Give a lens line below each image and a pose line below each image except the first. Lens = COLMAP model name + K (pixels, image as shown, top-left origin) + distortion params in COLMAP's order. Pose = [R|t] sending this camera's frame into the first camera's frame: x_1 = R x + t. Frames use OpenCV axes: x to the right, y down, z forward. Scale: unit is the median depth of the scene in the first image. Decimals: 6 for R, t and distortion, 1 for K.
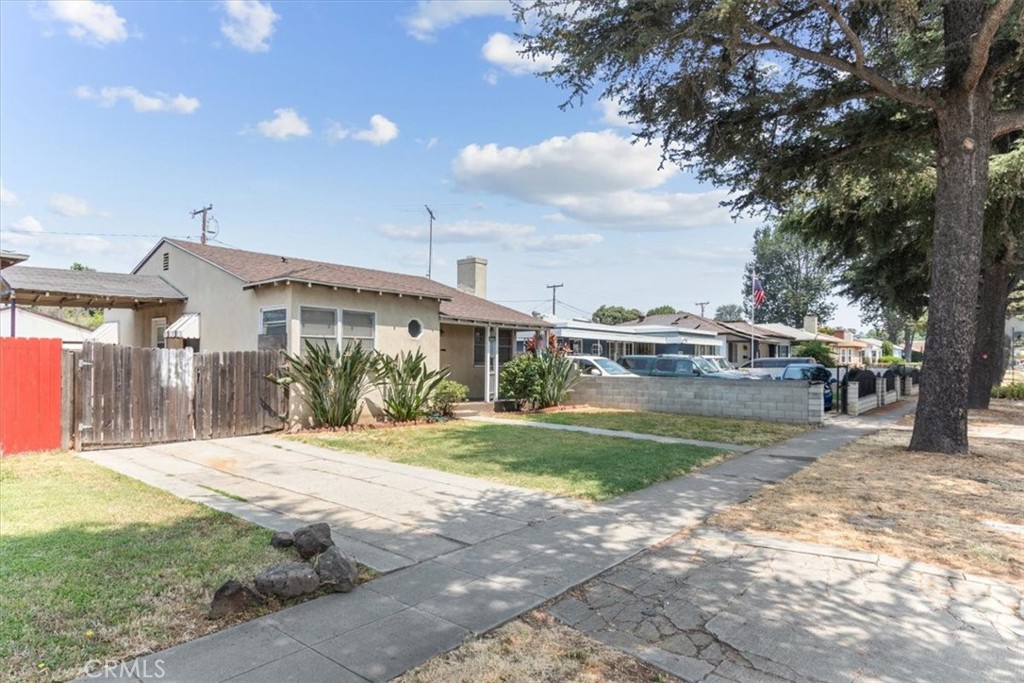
lens RADIAL K [[601.3, 0, 508.6], [0, 601.3, 359.4], [0, 0, 1]] dist [0.001632, 0.000461]
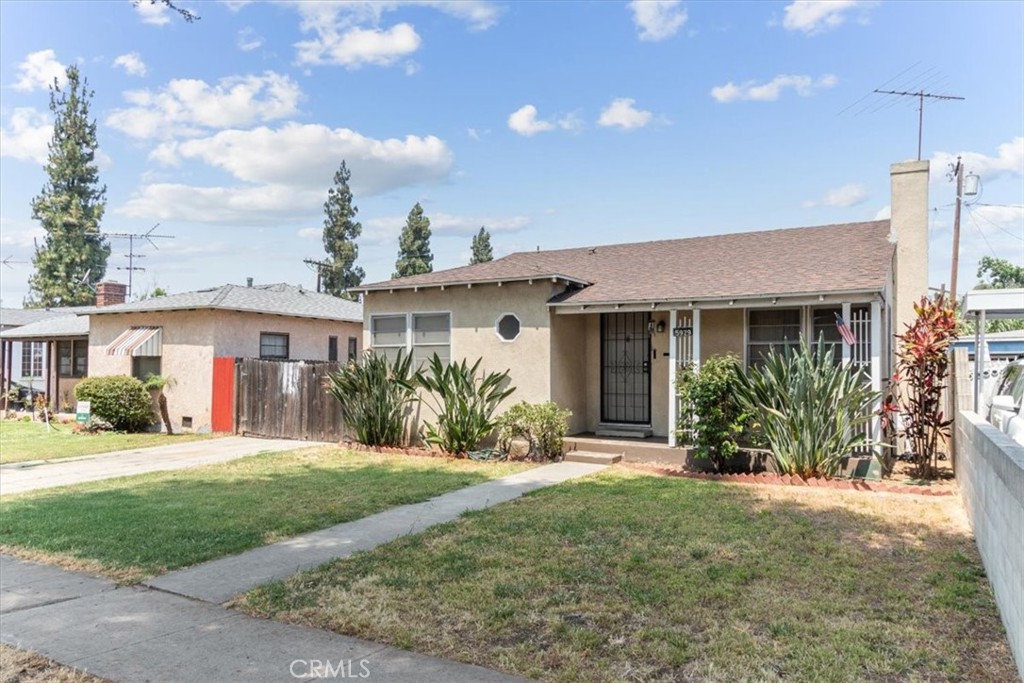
lens RADIAL K [[731.5, 0, 512.0], [0, 731.5, 341.5], [0, 0, 1]] dist [0.002028, 0.000747]
pose [[0.169327, -0.043528, -0.984598, 0.835706], [0.000526, 0.999028, -0.044075, 0.004704], [0.985560, 0.006945, 0.169185, 1.014214]]
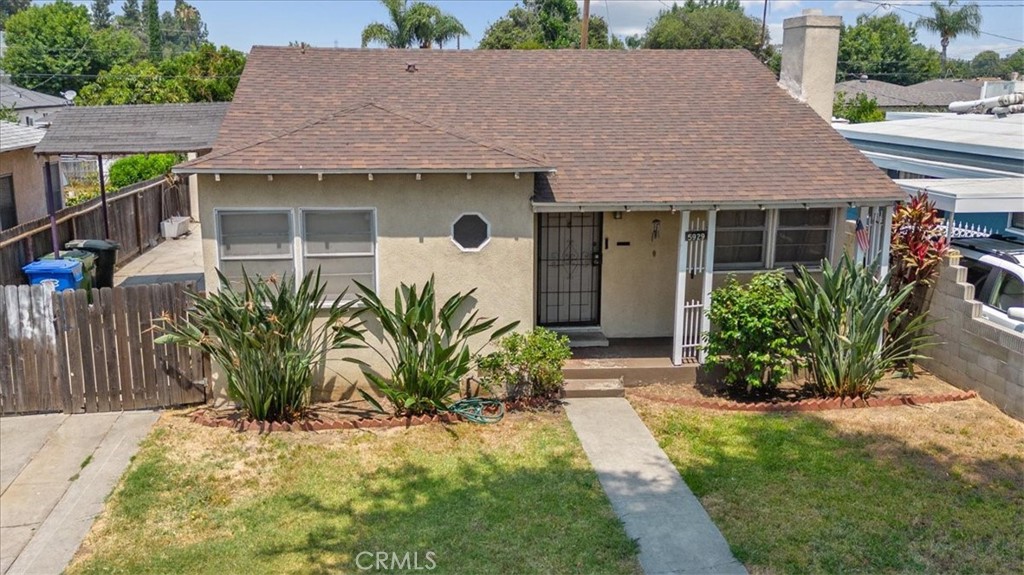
lens RADIAL K [[924.4, 0, 512.0], [0, 924.4, 287.5], [0, 0, 1]] dist [0.146016, -0.263846]
pose [[0.730836, 0.145761, -0.666808, 0.497651], [0.003360, 0.976151, 0.217065, -0.213192], [0.682545, -0.160879, 0.712917, 0.518032]]
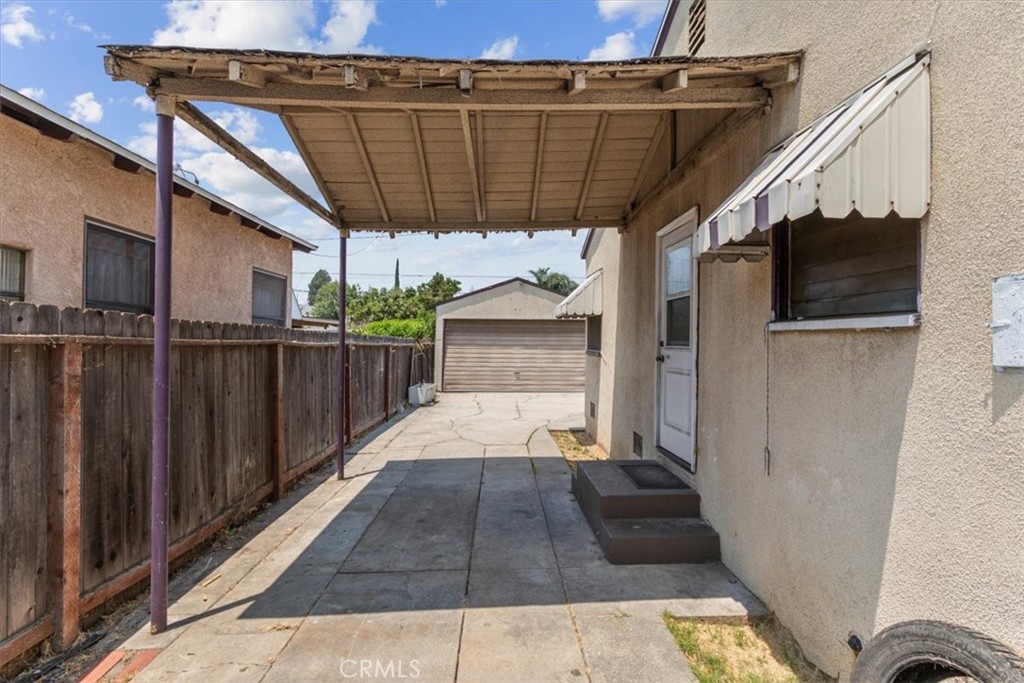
lens RADIAL K [[482.3, 0, 512.0], [0, 482.3, 341.5], [0, 0, 1]] dist [0.001136, 0.000005]
pose [[0.653189, 0.003644, -0.757186, -0.580497], [-0.003098, 0.999993, 0.002140, -0.005714], [0.757189, 0.000948, 0.653195, 1.003303]]
